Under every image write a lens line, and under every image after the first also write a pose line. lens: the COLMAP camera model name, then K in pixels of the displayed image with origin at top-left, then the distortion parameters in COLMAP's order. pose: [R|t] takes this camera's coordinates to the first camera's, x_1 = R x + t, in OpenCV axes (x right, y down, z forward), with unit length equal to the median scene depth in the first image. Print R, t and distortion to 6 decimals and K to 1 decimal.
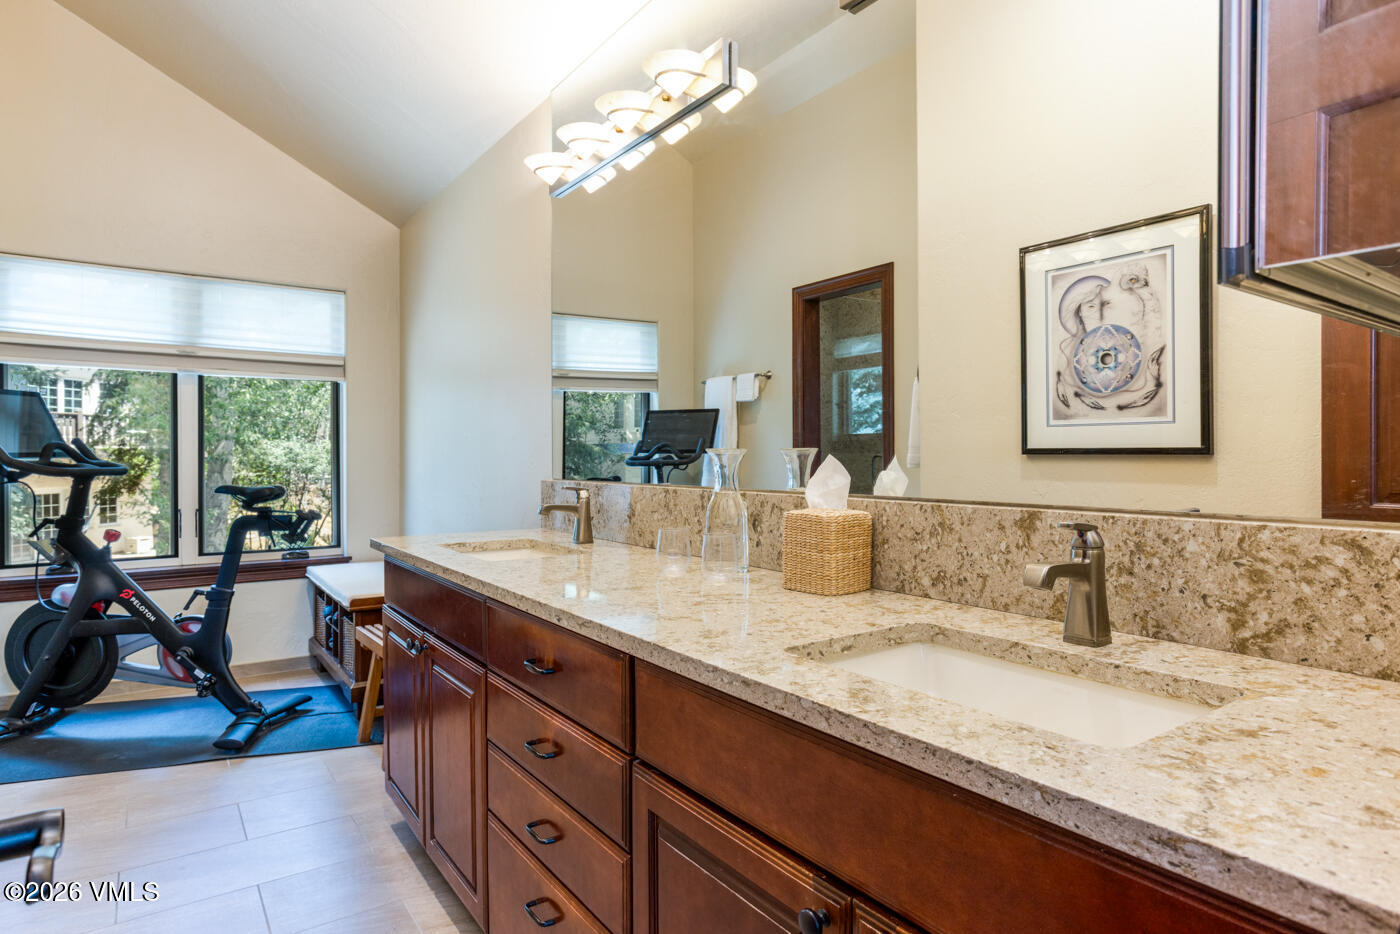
lens RADIAL K [[767.2, 0, 698.0], [0, 767.2, 464.8], [0, 0, 1]] dist [-0.038154, 0.024521]
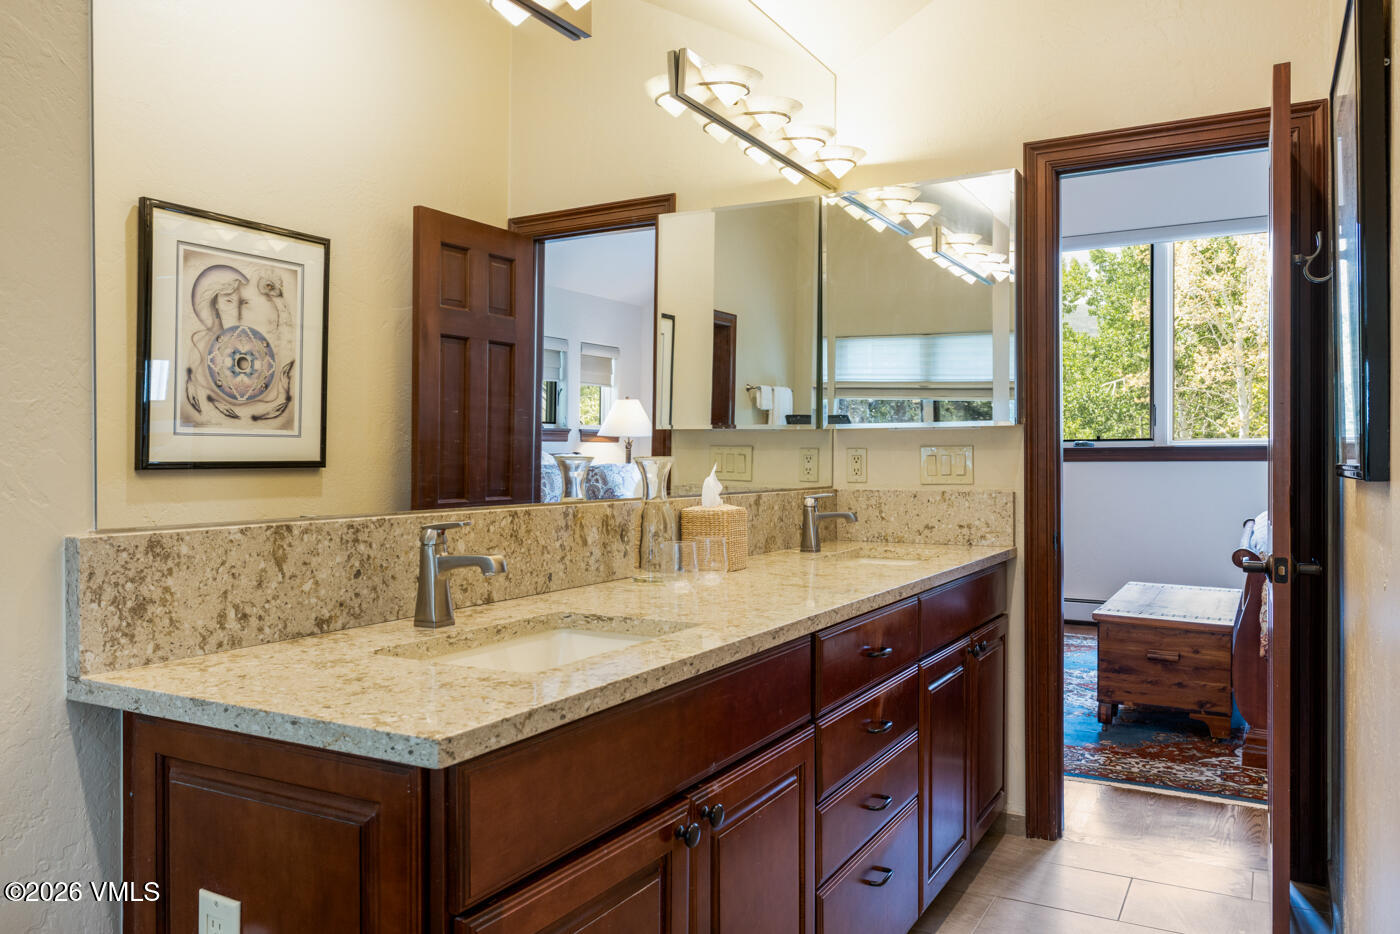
lens RADIAL K [[1042.5, 0, 699.5], [0, 1042.5, 461.6], [0, 0, 1]] dist [-0.008555, -0.001794]
pose [[-0.413940, 0.009850, 0.910251, -0.818107], [0.025263, 0.999681, 0.000671, -0.009134], [-0.909953, 0.023274, -0.414057, 1.021499]]
